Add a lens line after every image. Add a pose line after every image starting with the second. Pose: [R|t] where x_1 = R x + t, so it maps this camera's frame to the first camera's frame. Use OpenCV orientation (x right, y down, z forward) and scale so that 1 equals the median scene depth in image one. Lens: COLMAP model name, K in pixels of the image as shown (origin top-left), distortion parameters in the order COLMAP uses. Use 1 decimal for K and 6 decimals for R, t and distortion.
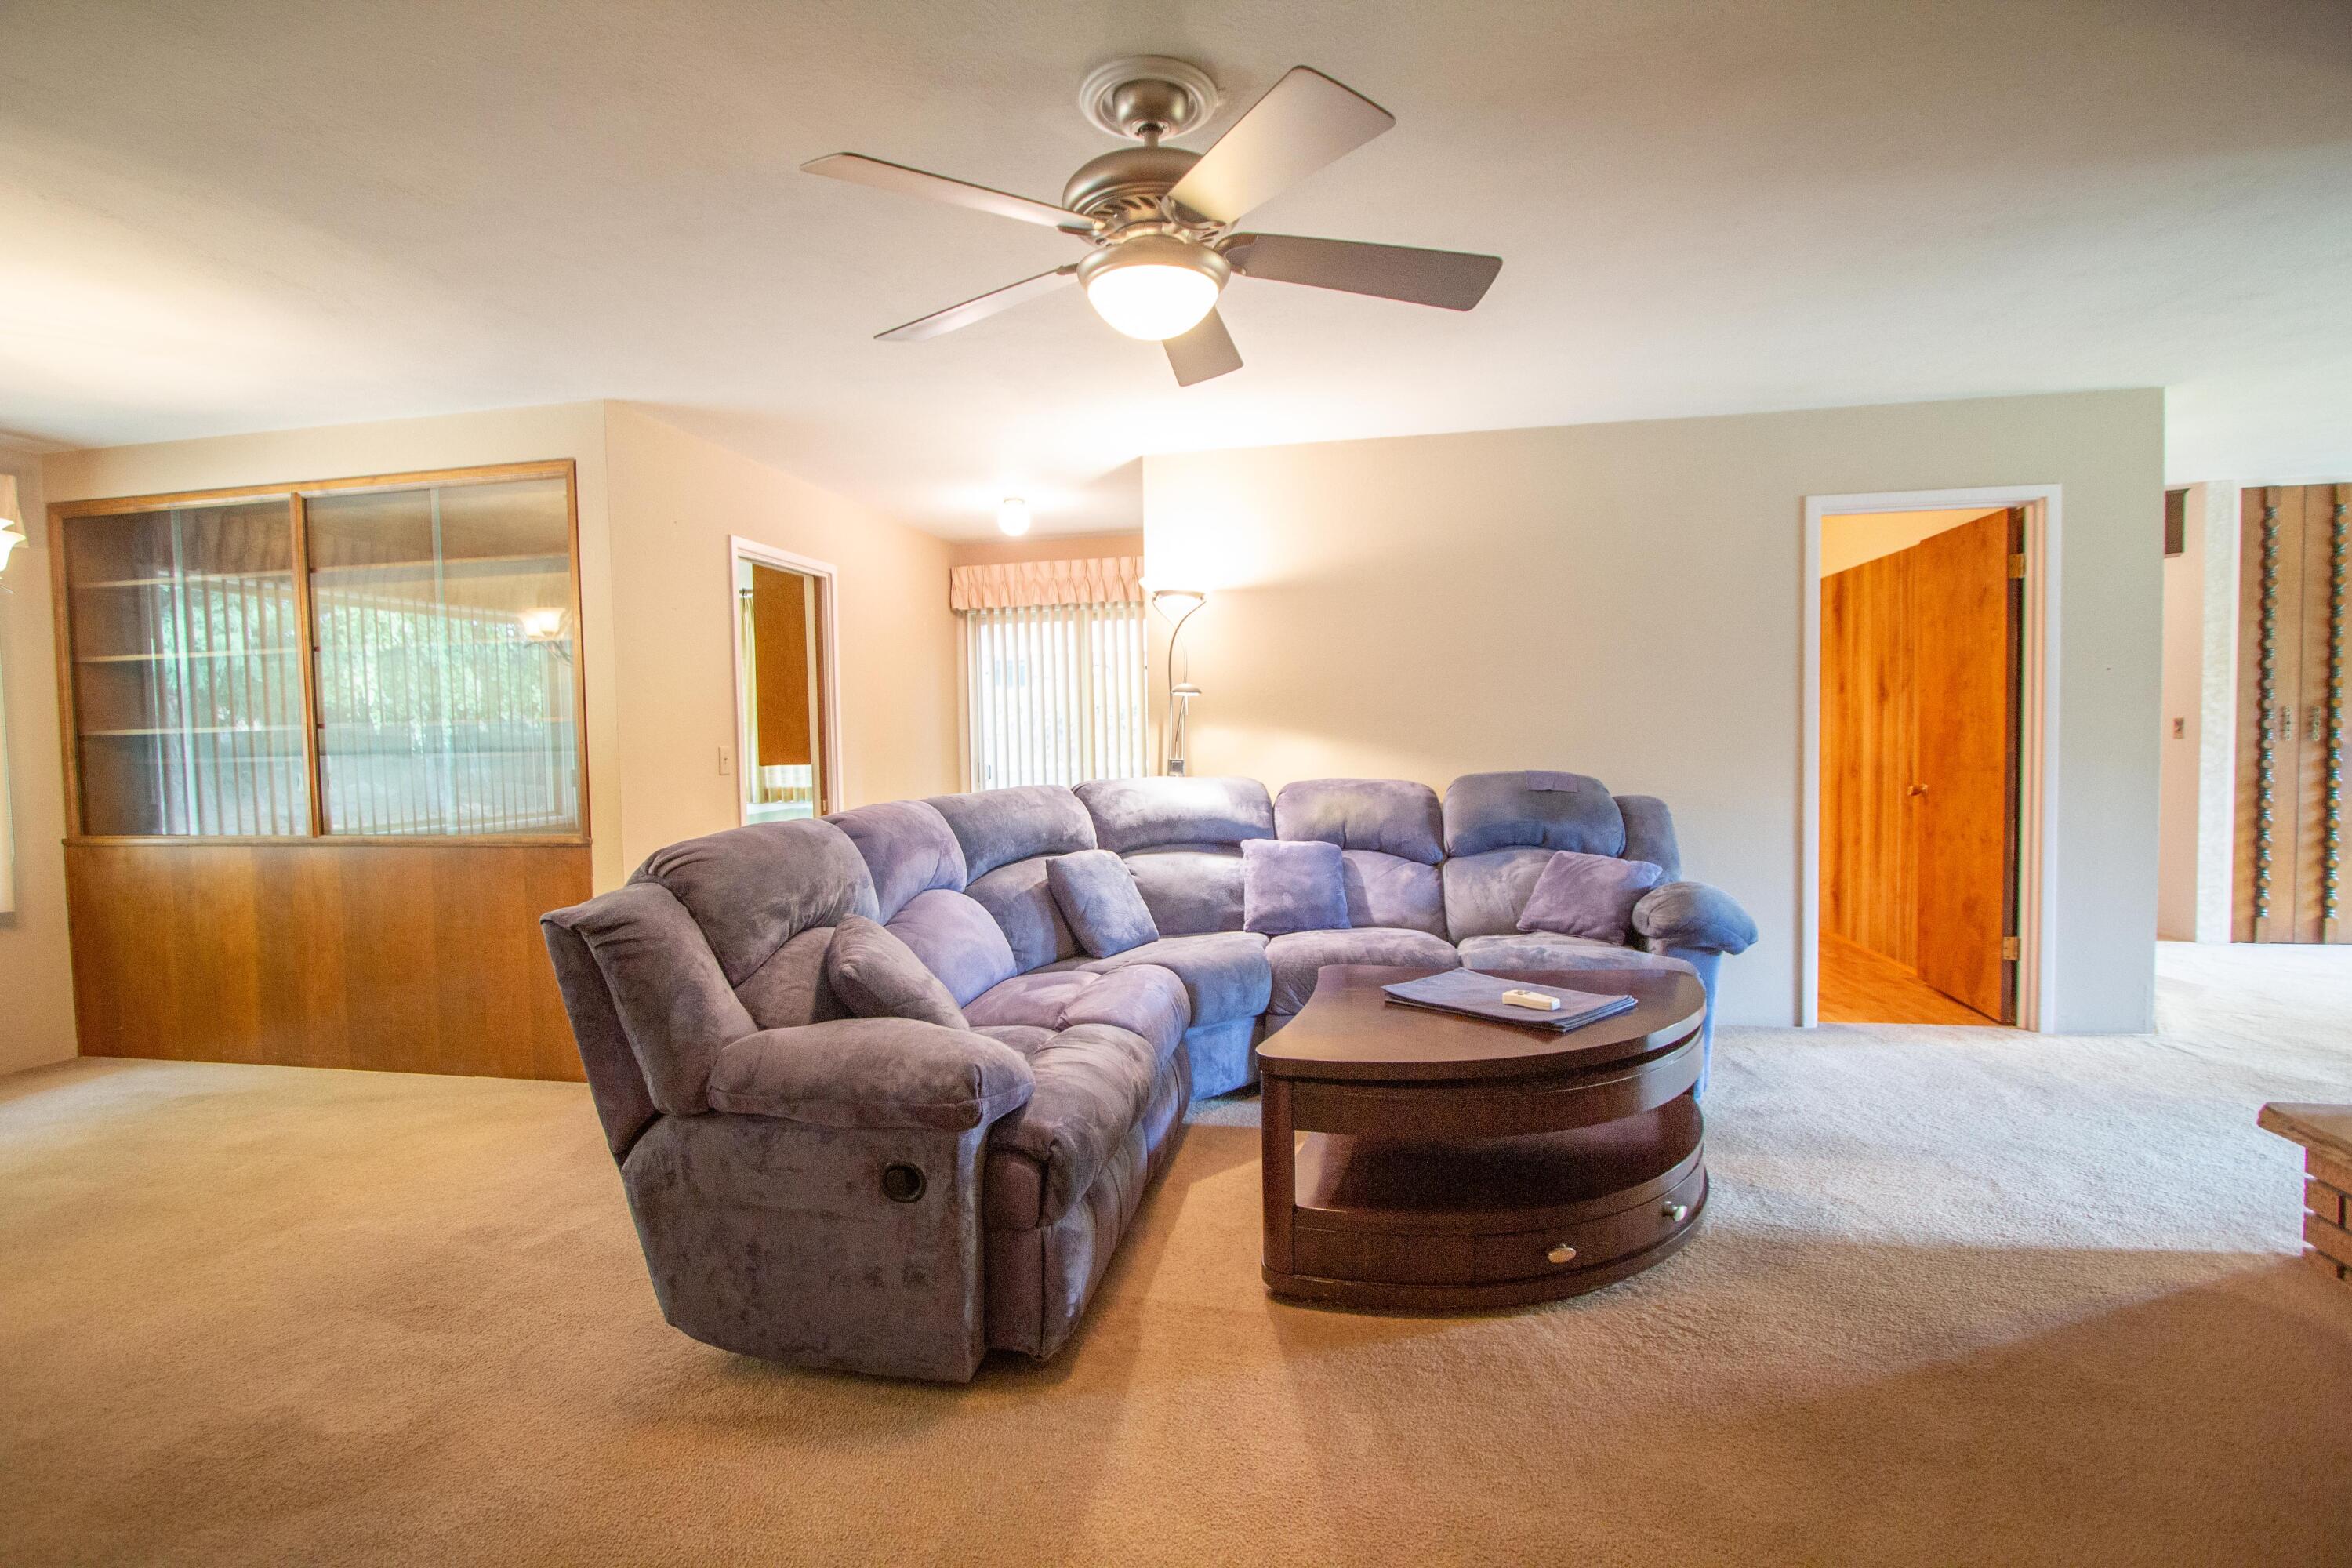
lens RADIAL K [[1072.0, 0, 1177.0], [0, 1072.0, 776.6], [0, 0, 1]] dist [-0.017349, 0.002889]
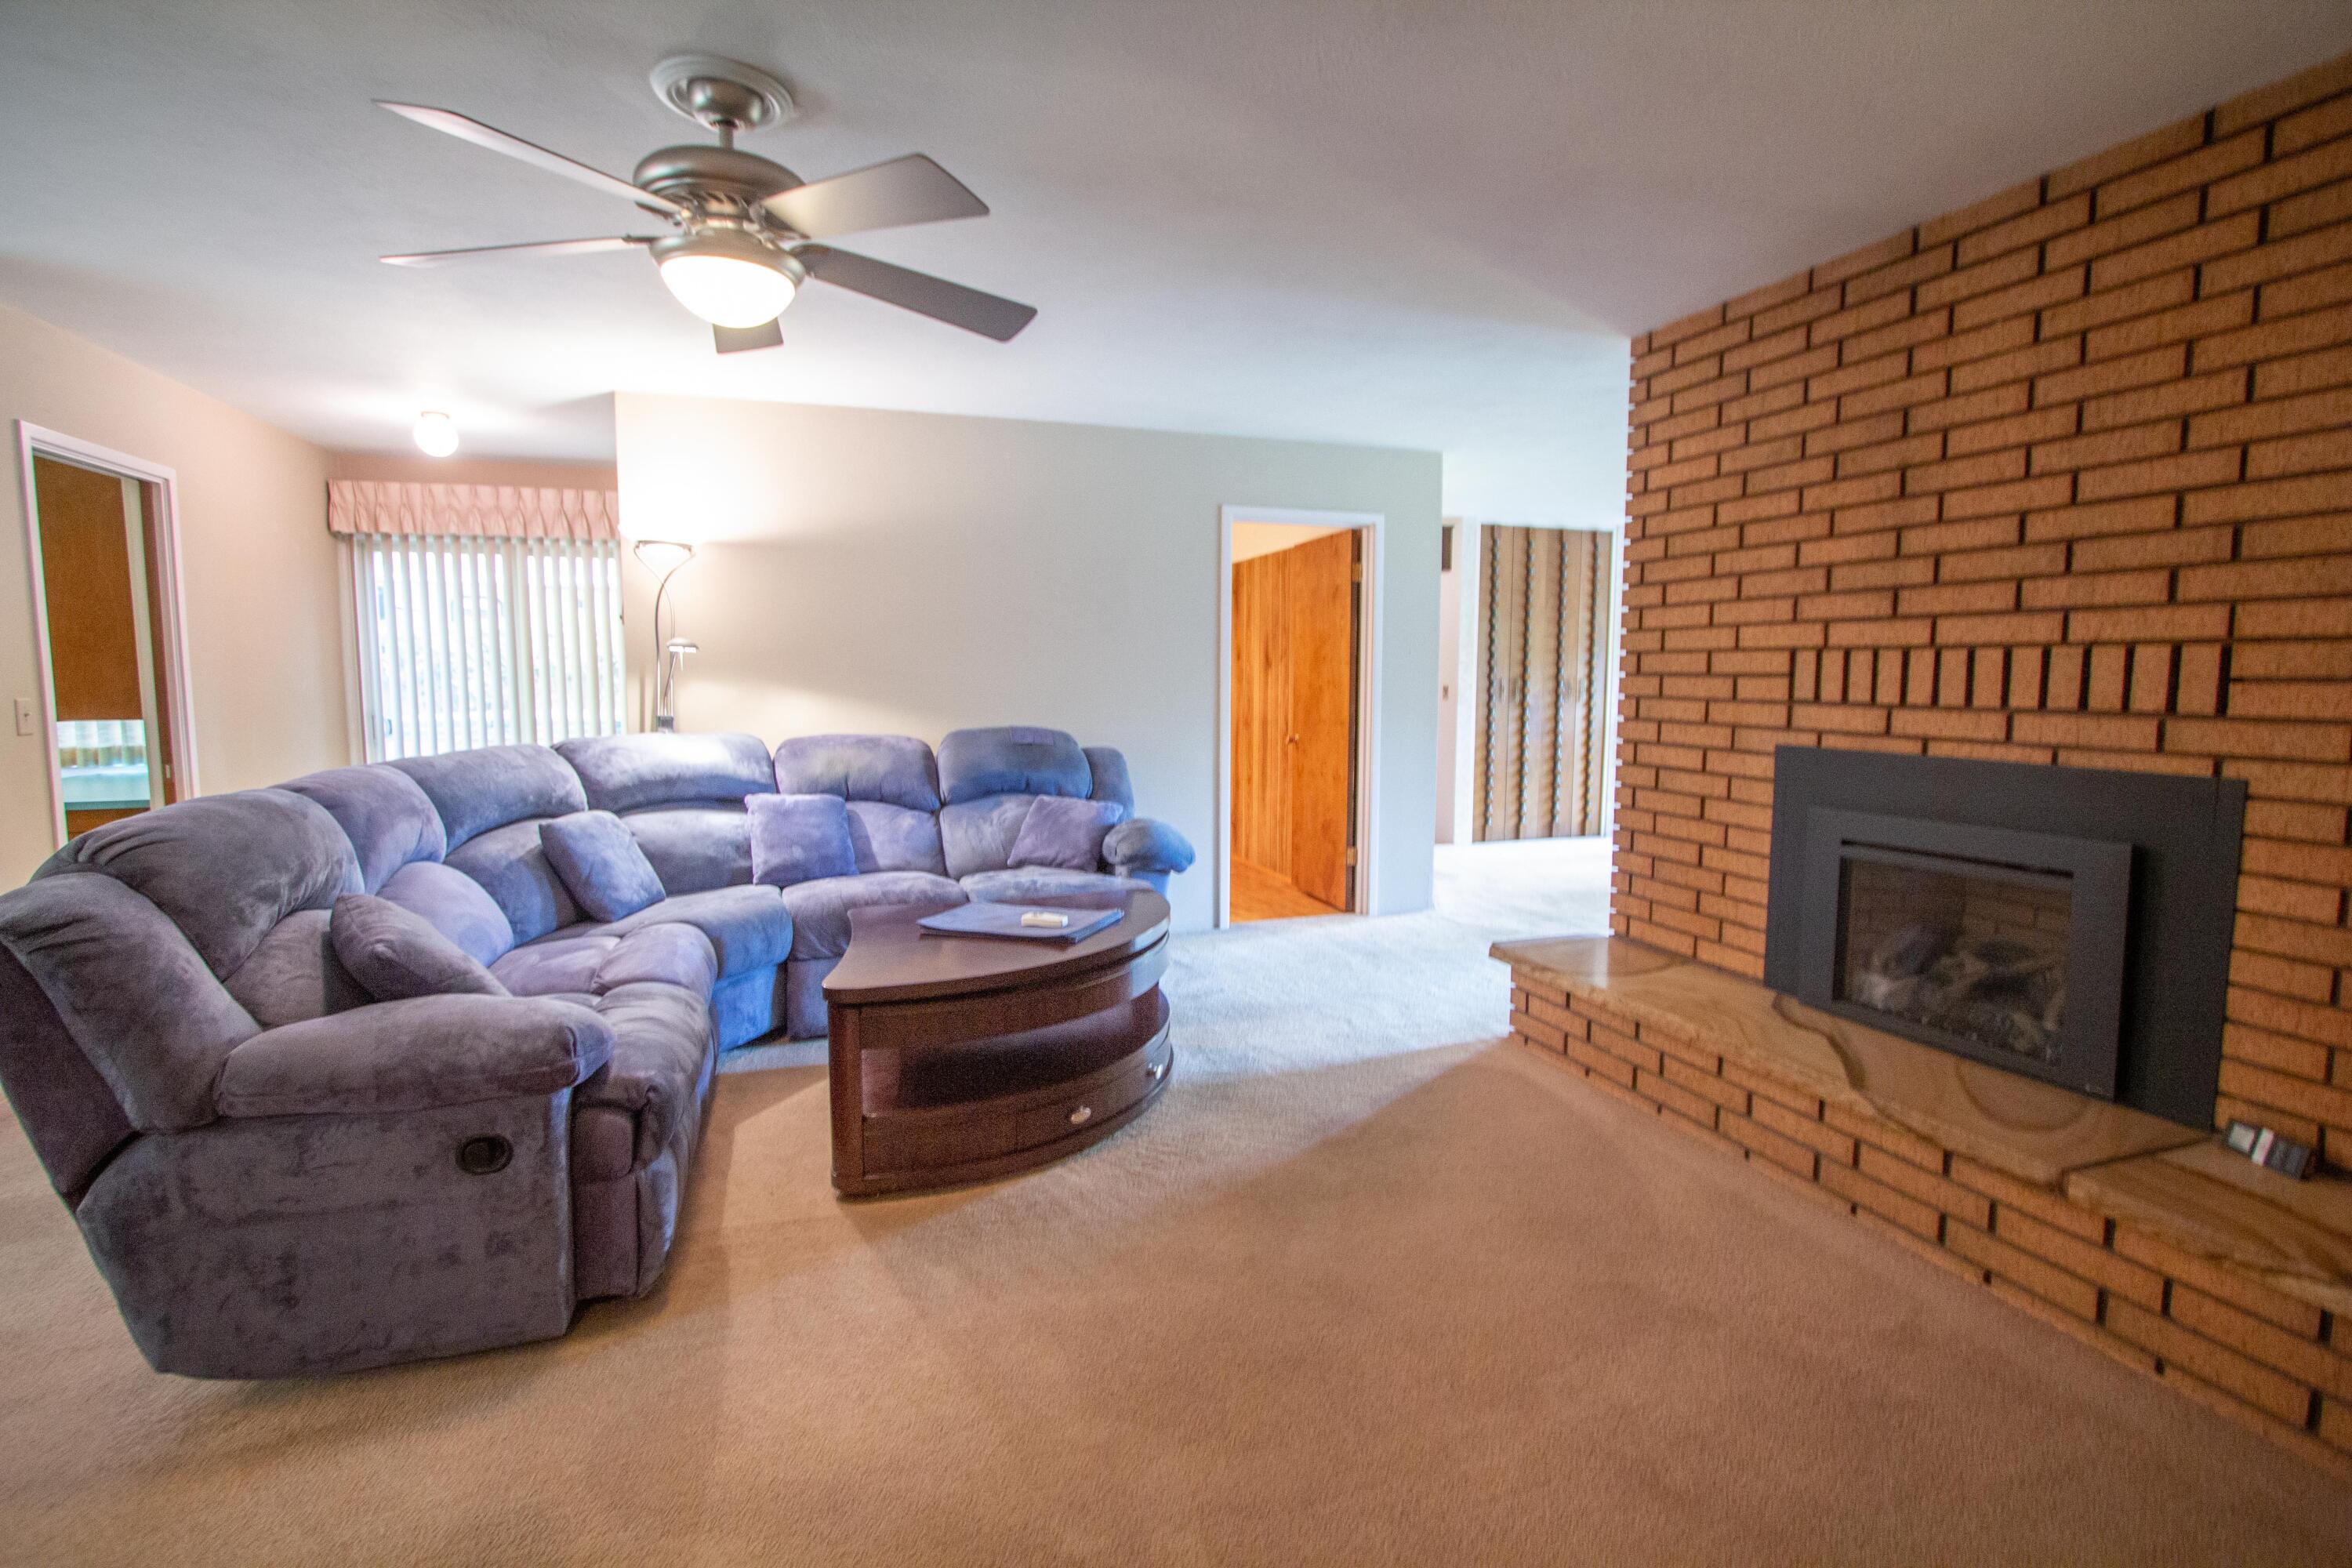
lens RADIAL K [[1072.0, 0, 1176.2], [0, 1072.0, 773.4], [0, 0, 1]] dist [-0.017349, 0.002889]
pose [[0.869181, -0.024924, 0.493866, -0.083387], [0.002313, 0.998923, 0.046342, -0.007700], [-0.494489, -0.039138, 0.868303, -0.074334]]
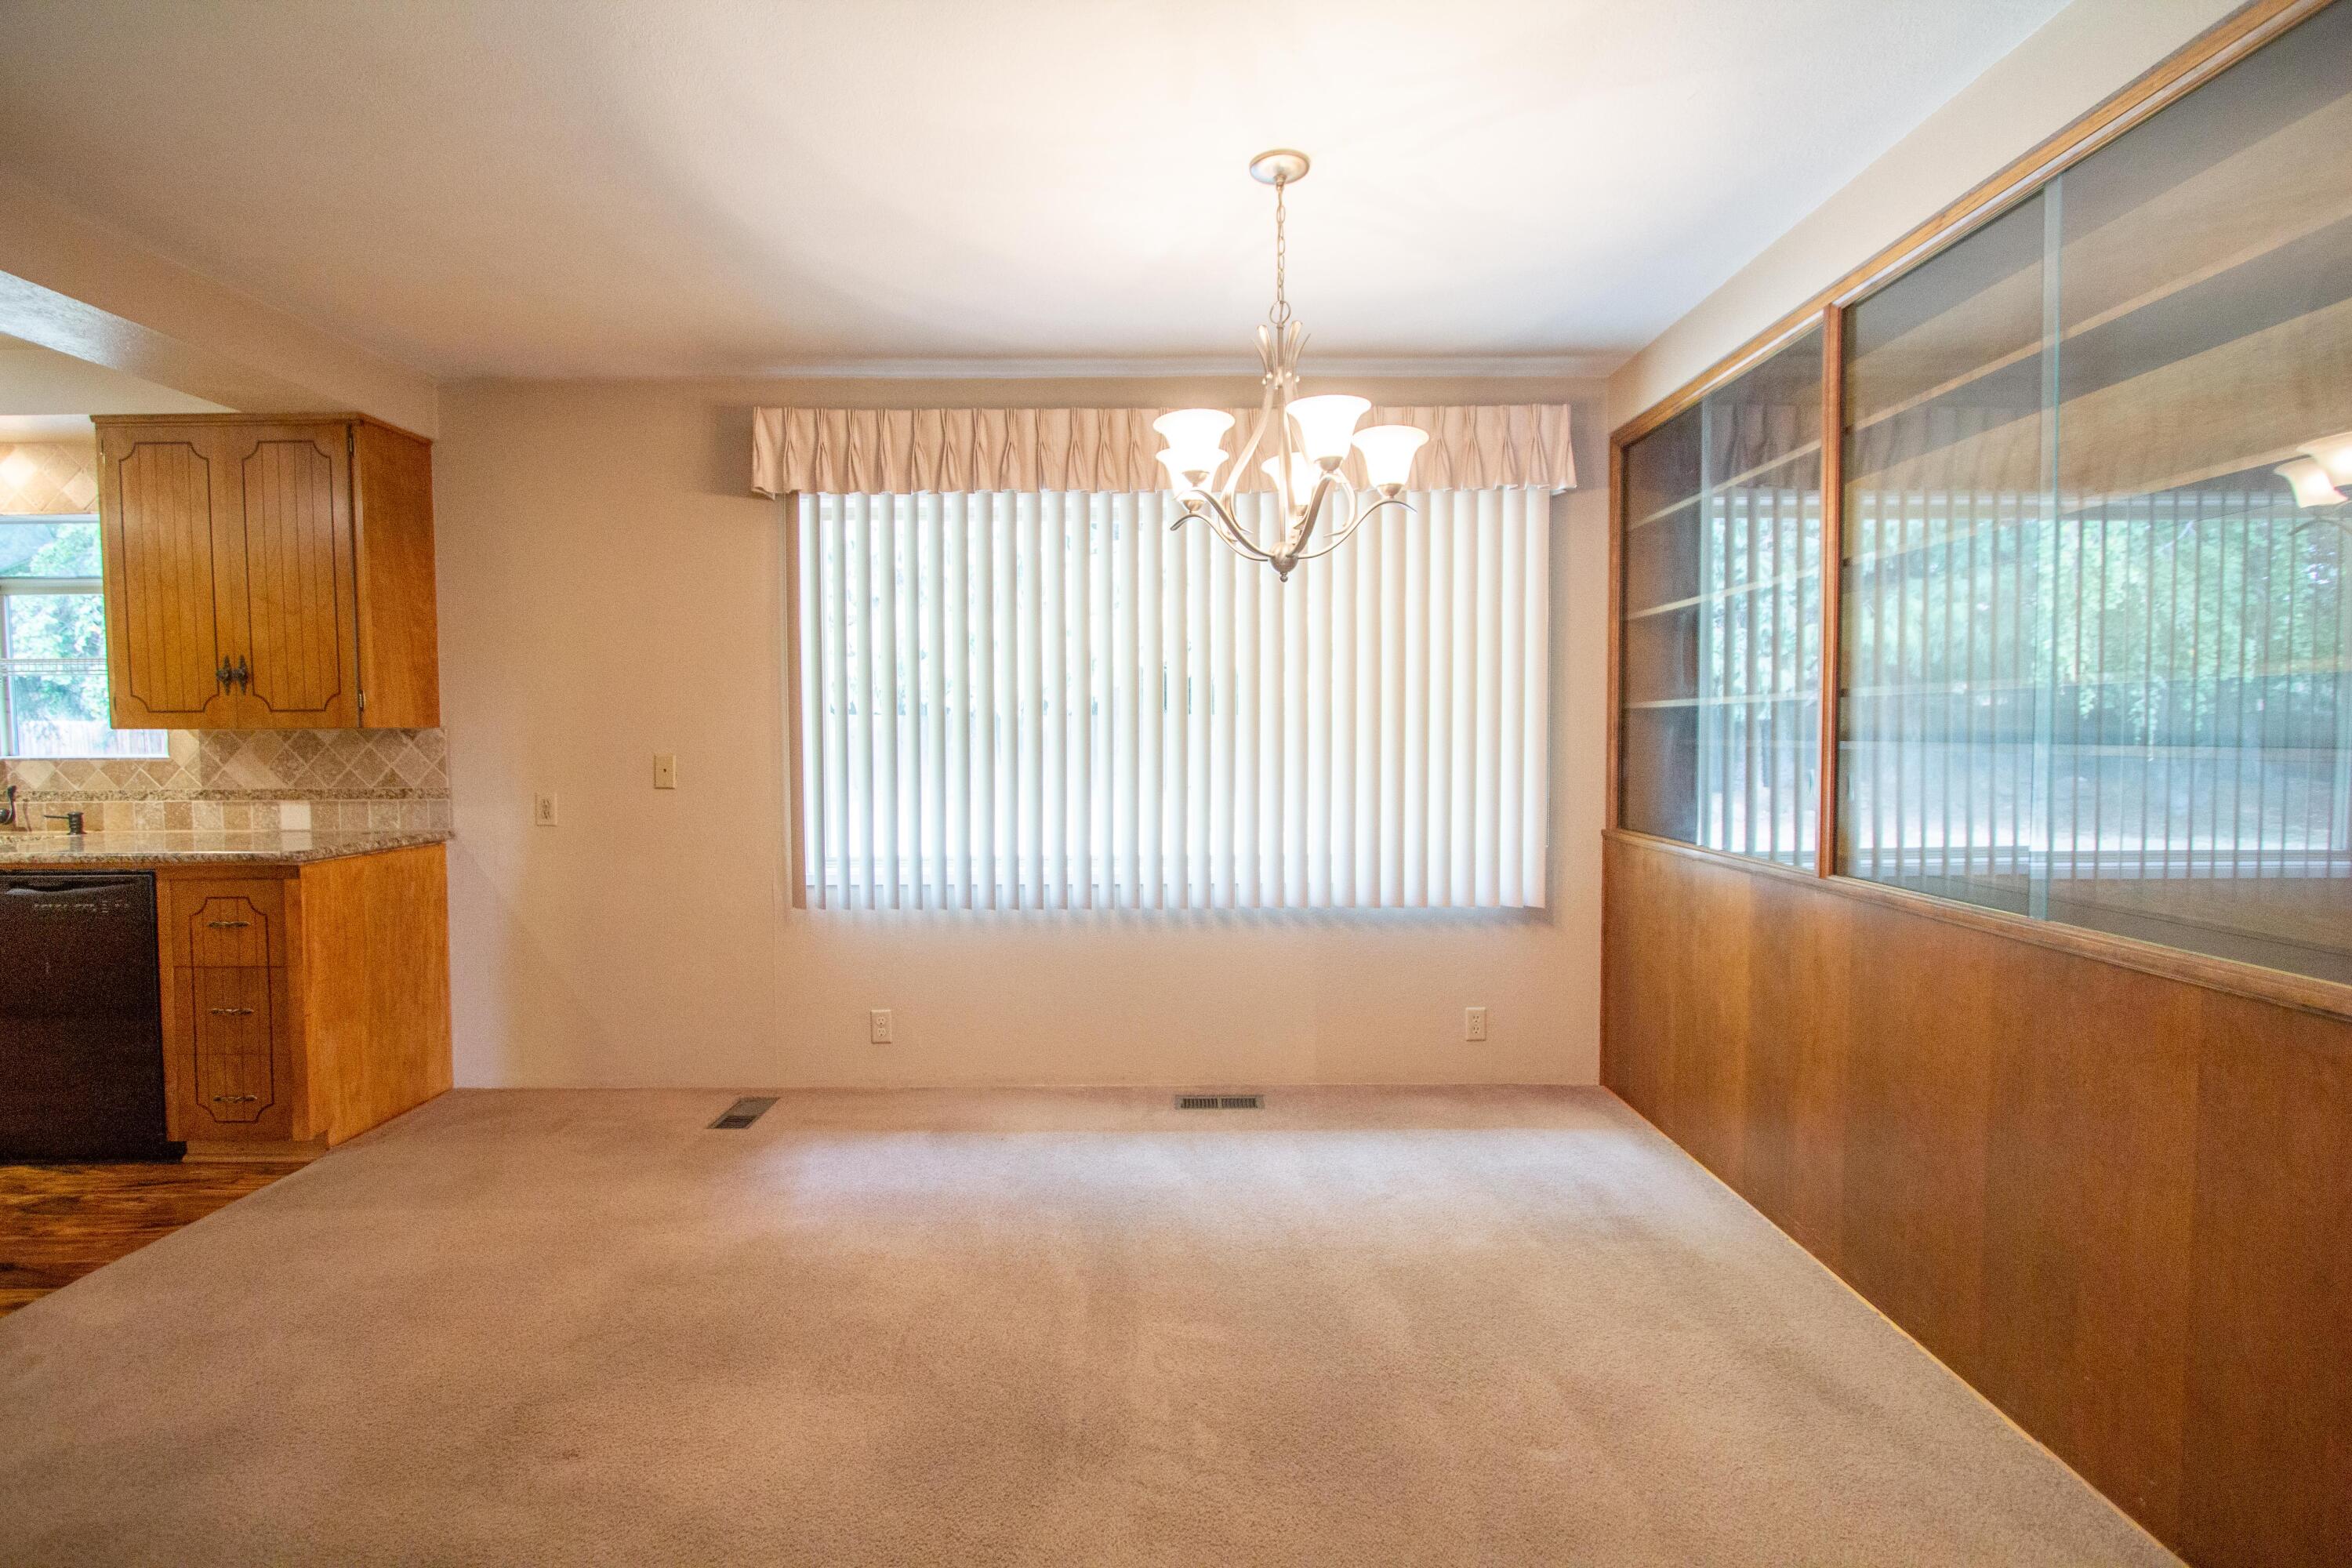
lens RADIAL K [[1072.0, 0, 1176.9], [0, 1072.0, 770.1], [0, 0, 1]] dist [-0.017349, 0.002889]
pose [[0.192786, 0.055793, -0.979653, -0.285467], [-0.041412, 0.997955, 0.048686, -0.017446], [0.980367, 0.031184, 0.194702, 0.508079]]
